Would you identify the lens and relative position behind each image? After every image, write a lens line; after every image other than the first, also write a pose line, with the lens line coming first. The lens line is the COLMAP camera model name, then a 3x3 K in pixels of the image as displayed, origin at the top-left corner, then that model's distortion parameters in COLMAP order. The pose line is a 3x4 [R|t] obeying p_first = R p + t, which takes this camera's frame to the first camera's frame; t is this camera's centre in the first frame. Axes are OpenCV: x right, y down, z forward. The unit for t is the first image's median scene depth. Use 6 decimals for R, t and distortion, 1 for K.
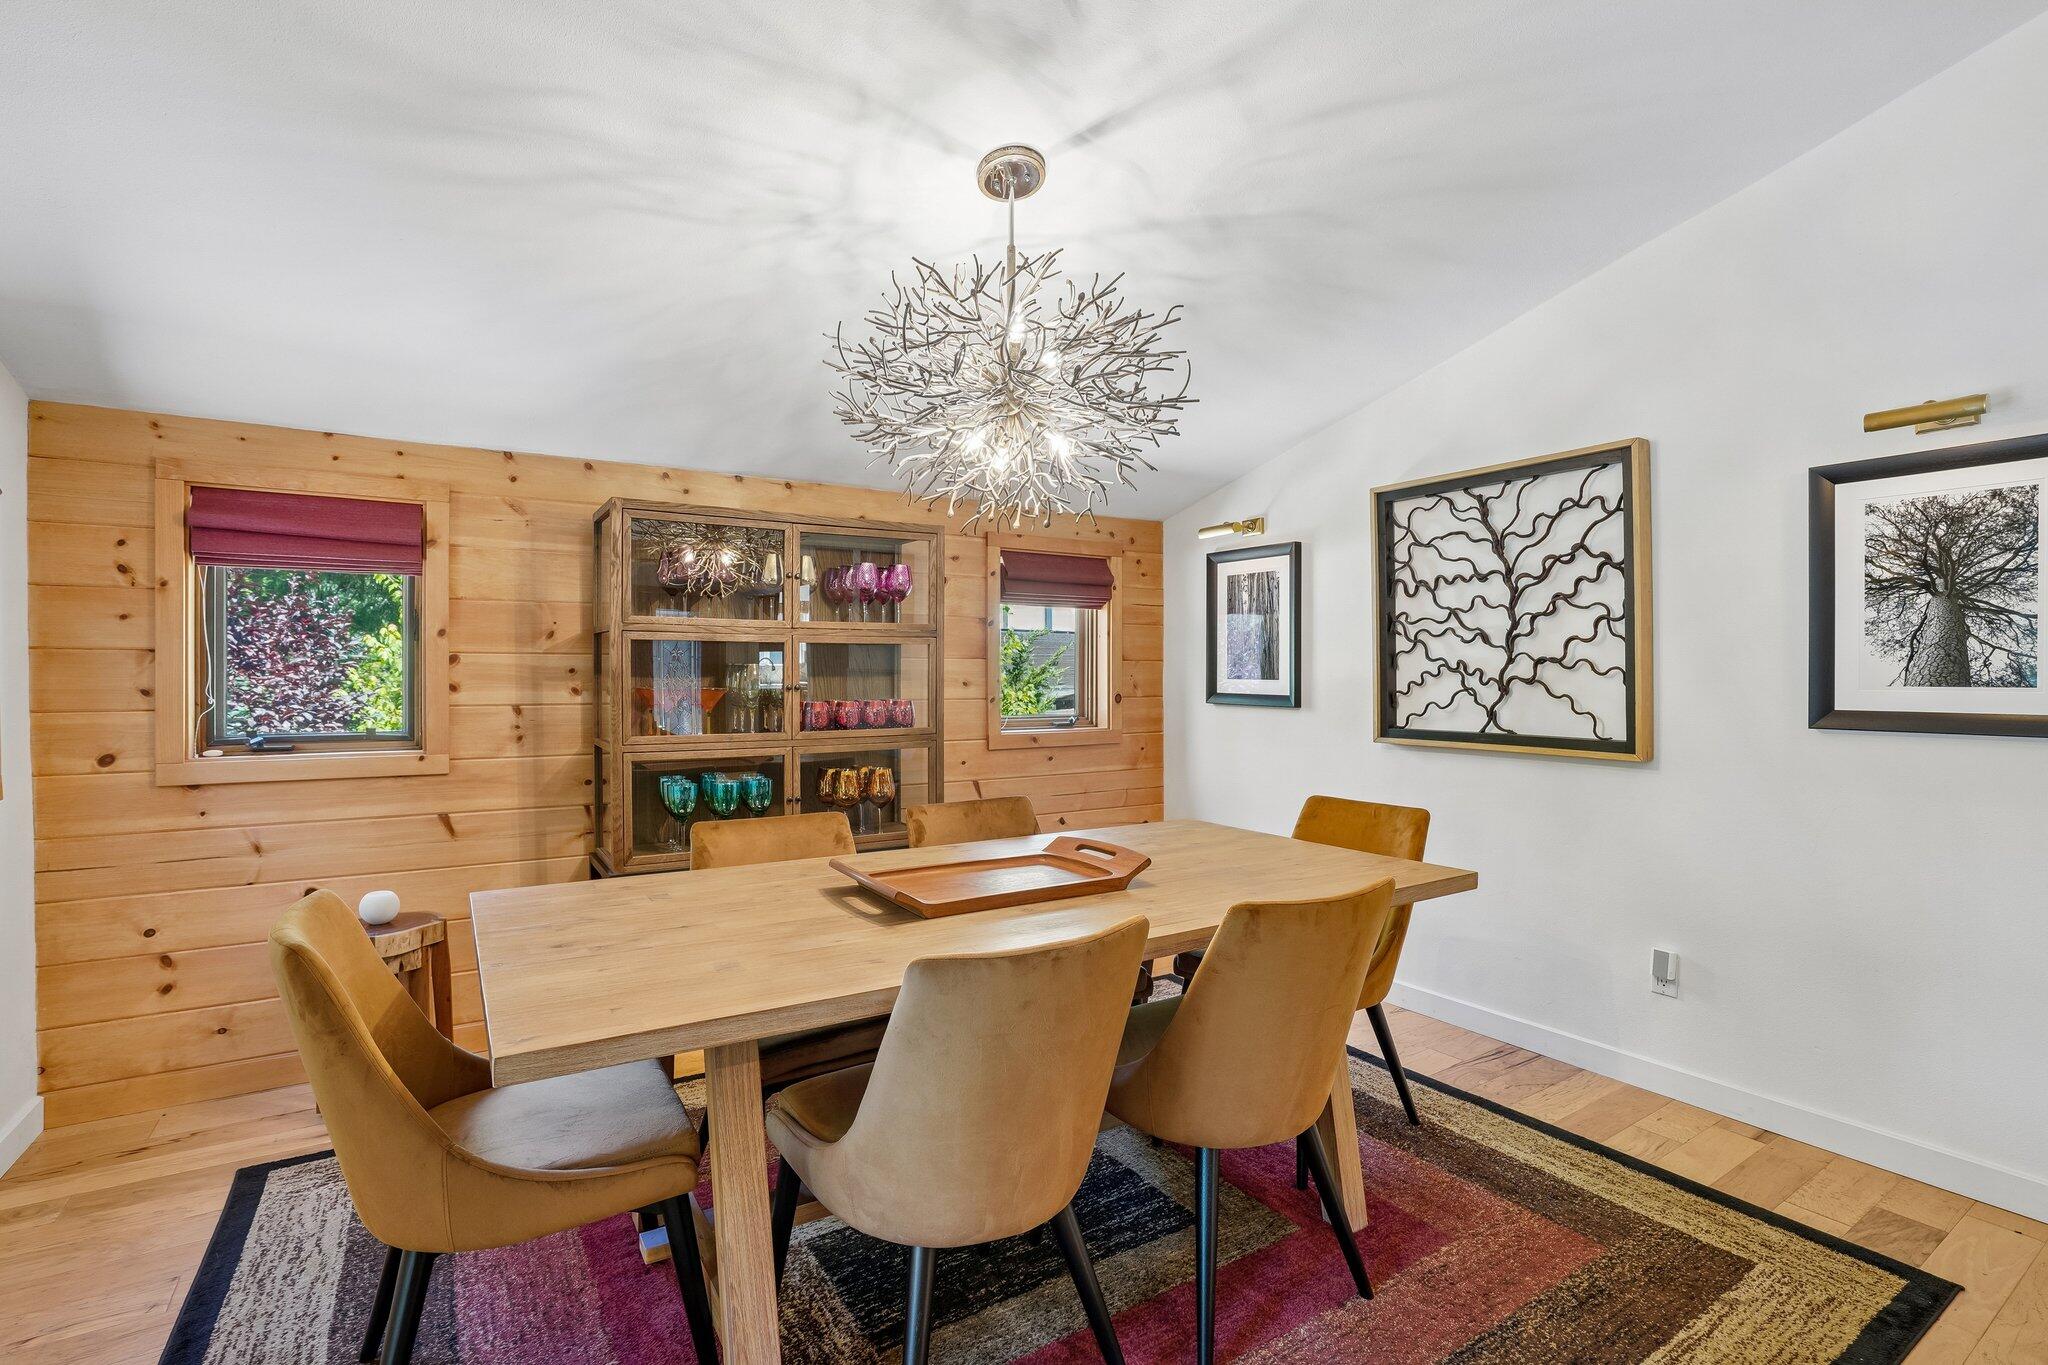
lens RADIAL K [[959.1, 0, 1040.6], [0, 959.1, 683.1], [0, 0, 1]] dist [-0.039263, 0.007026]
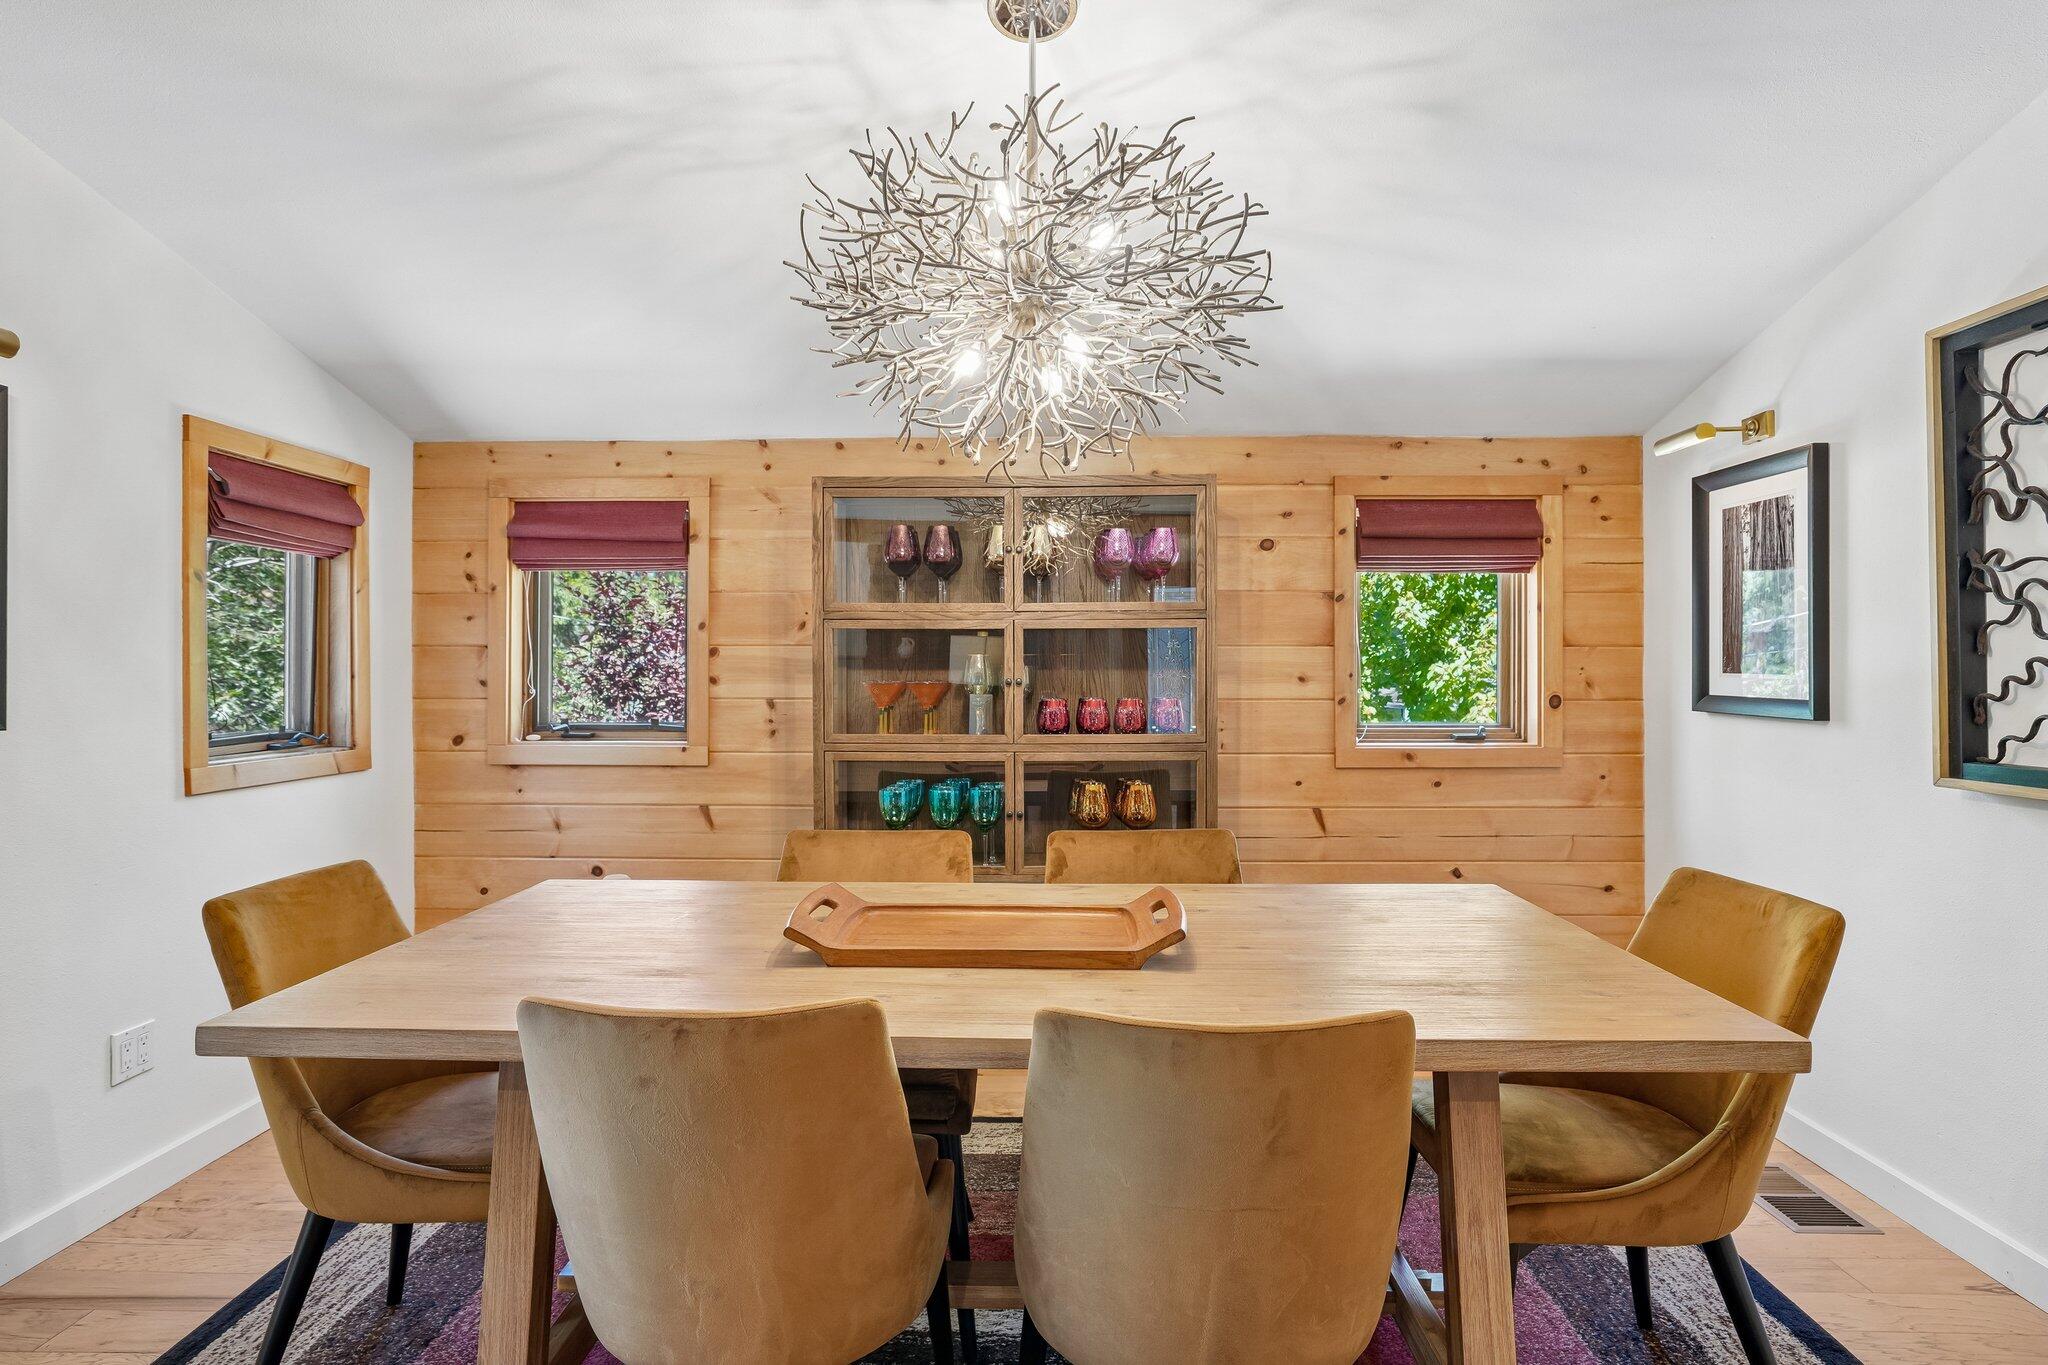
lens RADIAL K [[1142.3, 0, 1013.6], [0, 1142.3, 671.1], [0, 0, 1]] dist [-0.025942, 0.012794]
pose [[0.825776, -0.000762, -0.563997, 0.288564], [-0.004139, 0.999964, -0.007410, 0.002306], [0.563983, 0.008453, 0.825743, 0.154169]]
